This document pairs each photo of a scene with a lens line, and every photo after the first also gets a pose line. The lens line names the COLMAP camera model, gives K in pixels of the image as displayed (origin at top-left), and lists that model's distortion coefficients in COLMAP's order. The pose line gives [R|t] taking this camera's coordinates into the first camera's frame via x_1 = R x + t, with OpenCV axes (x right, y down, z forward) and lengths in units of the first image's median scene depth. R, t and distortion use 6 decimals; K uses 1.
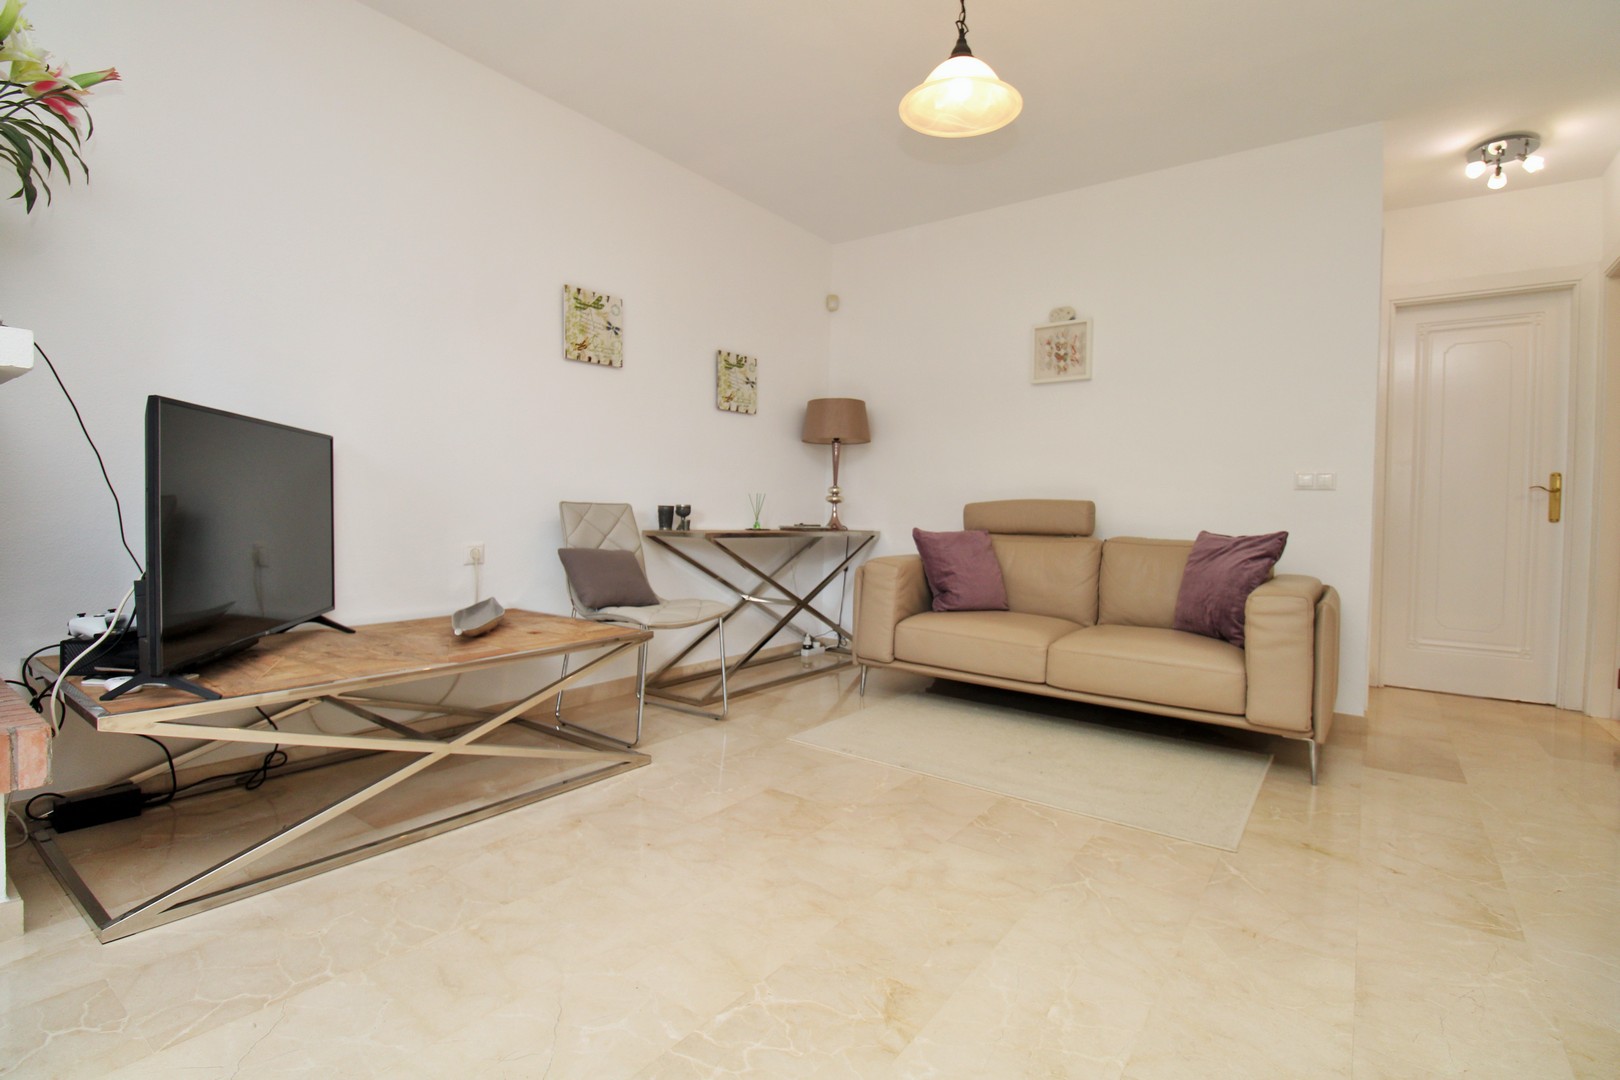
lens RADIAL K [[756.3, 0, 823.3], [0, 756.3, 532.1], [0, 0, 1]] dist [-0.007731, -0.009058]
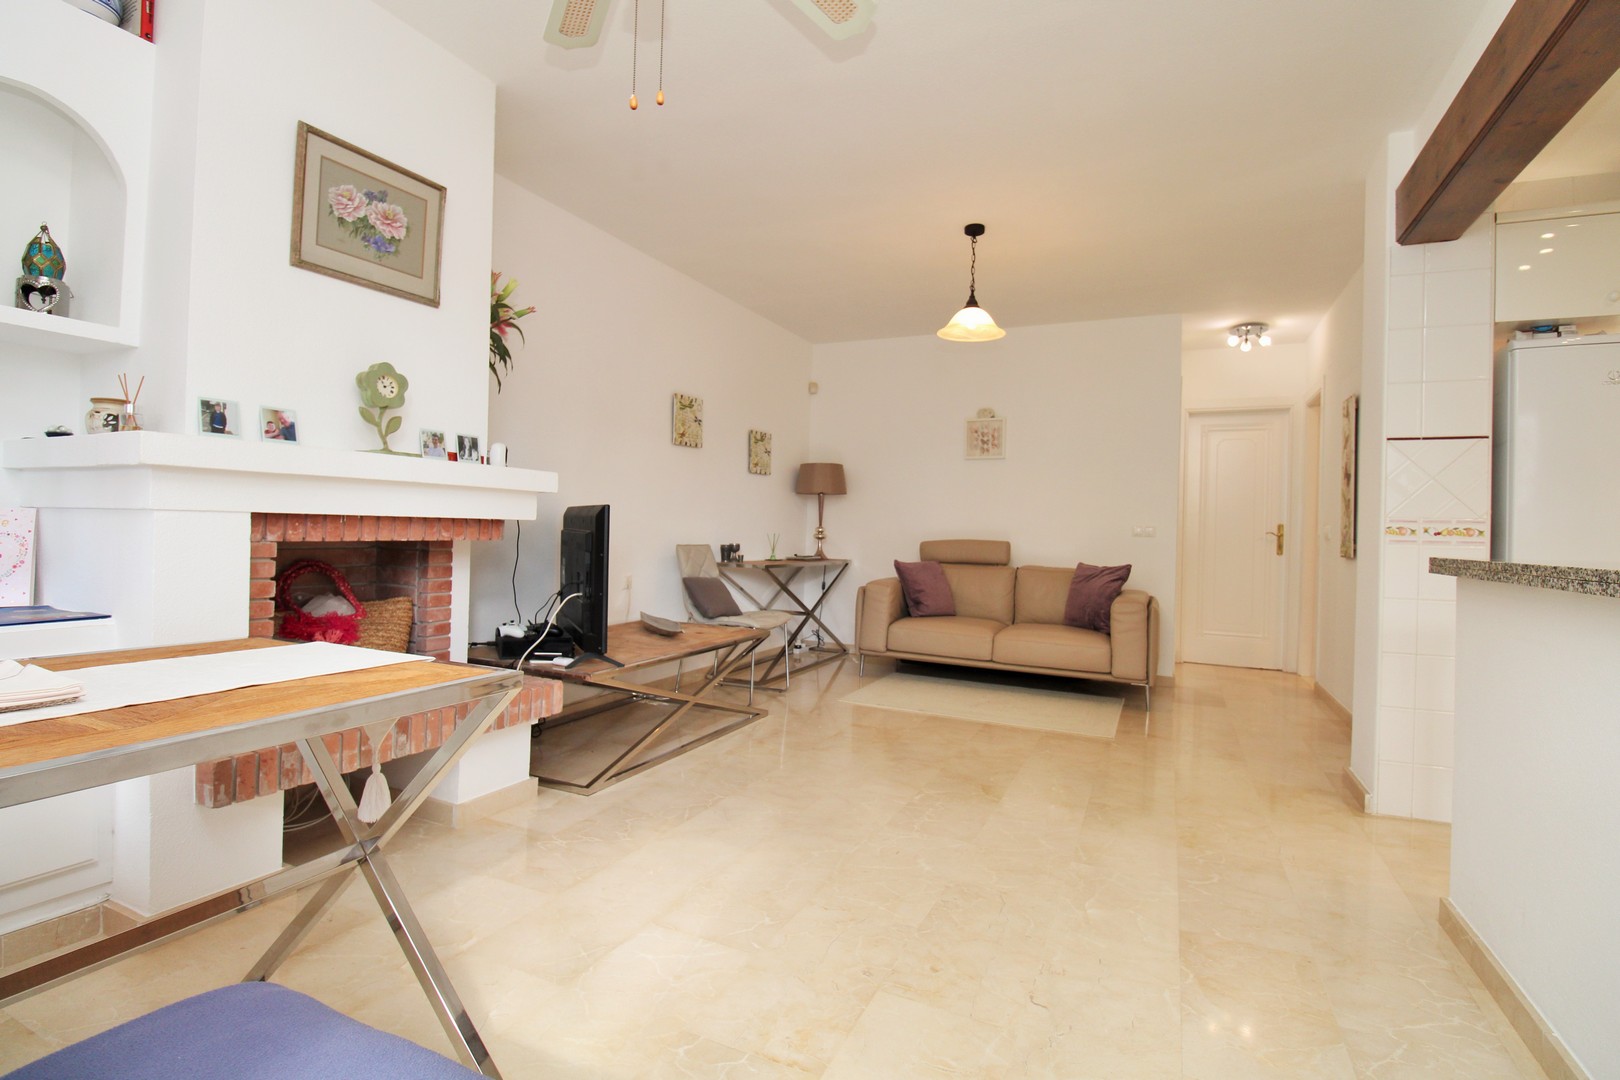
lens RADIAL K [[756.3, 0, 825.7], [0, 756.3, 530.7], [0, 0, 1]] dist [-0.007731, -0.009058]
pose [[0.980427, 0.005112, 0.196817, -0.320266], [-0.001074, 0.999787, -0.020620, -0.034089], [-0.196880, 0.020005, 0.980223, -0.432839]]
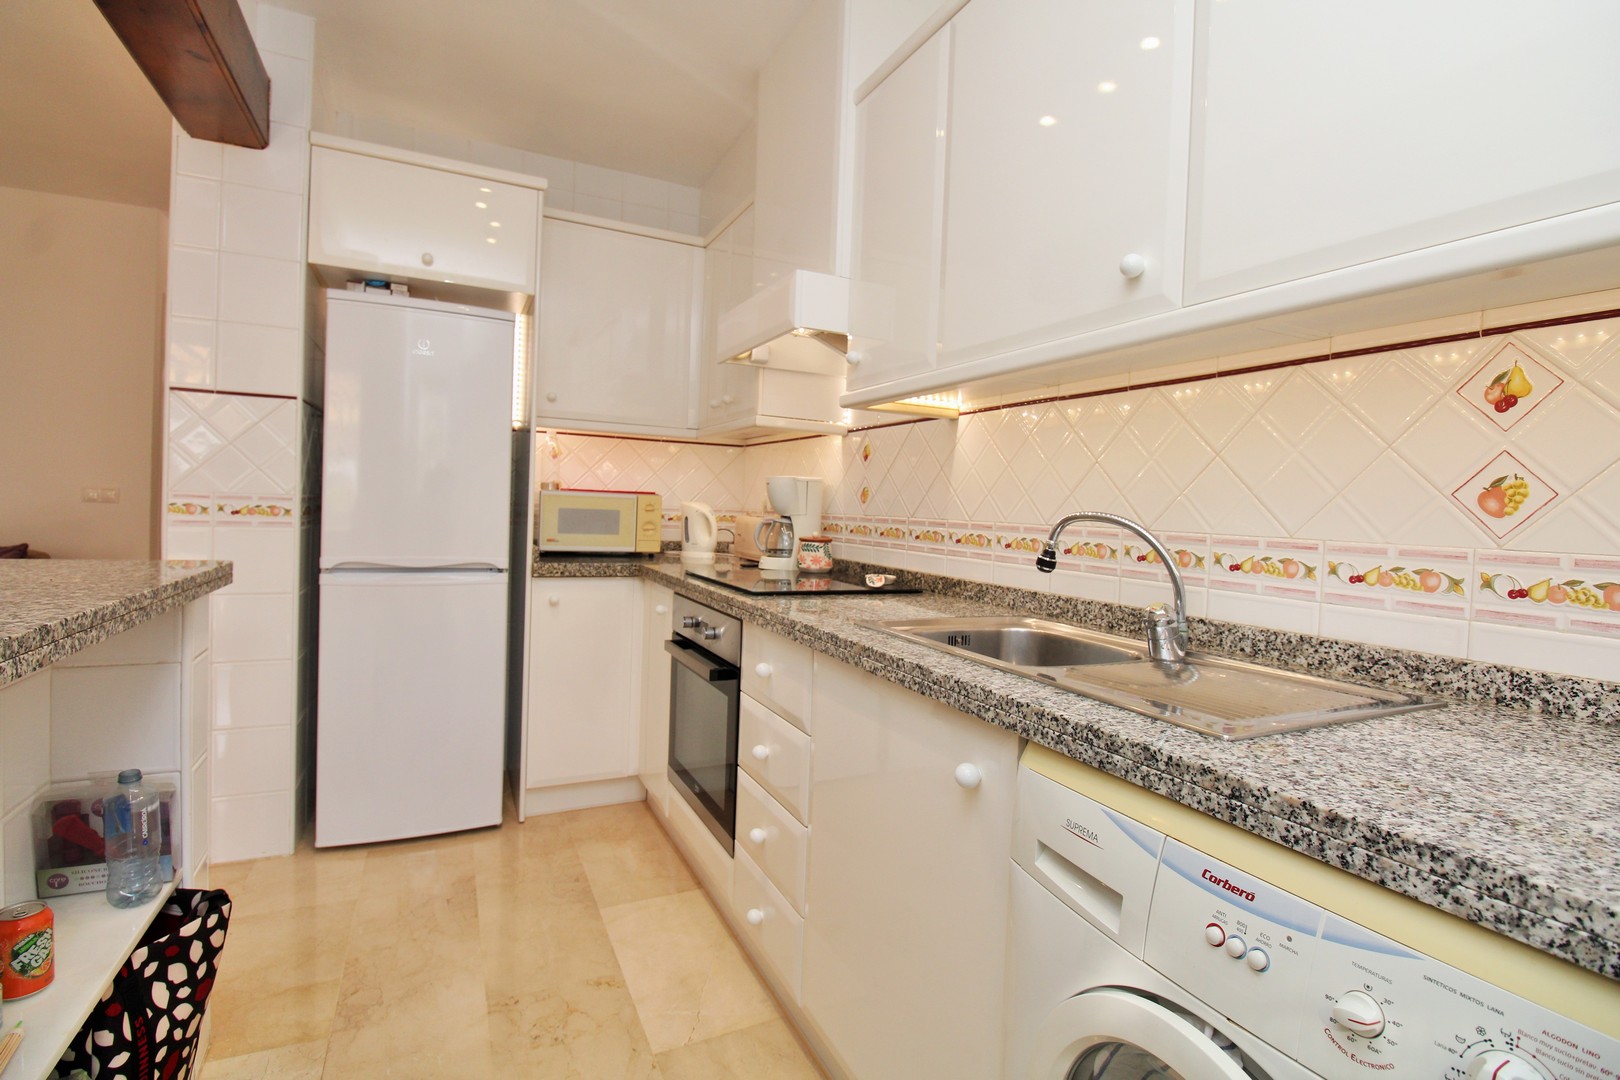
lens RADIAL K [[756.3, 0, 806.3], [0, 756.3, 529.2], [0, 0, 1]] dist [-0.007731, -0.009058]
pose [[0.475305, -0.026385, 0.879426, 0.147469], [-0.006863, 0.999409, 0.033694, -0.059174], [-0.879795, -0.022050, 0.474842, -0.519774]]
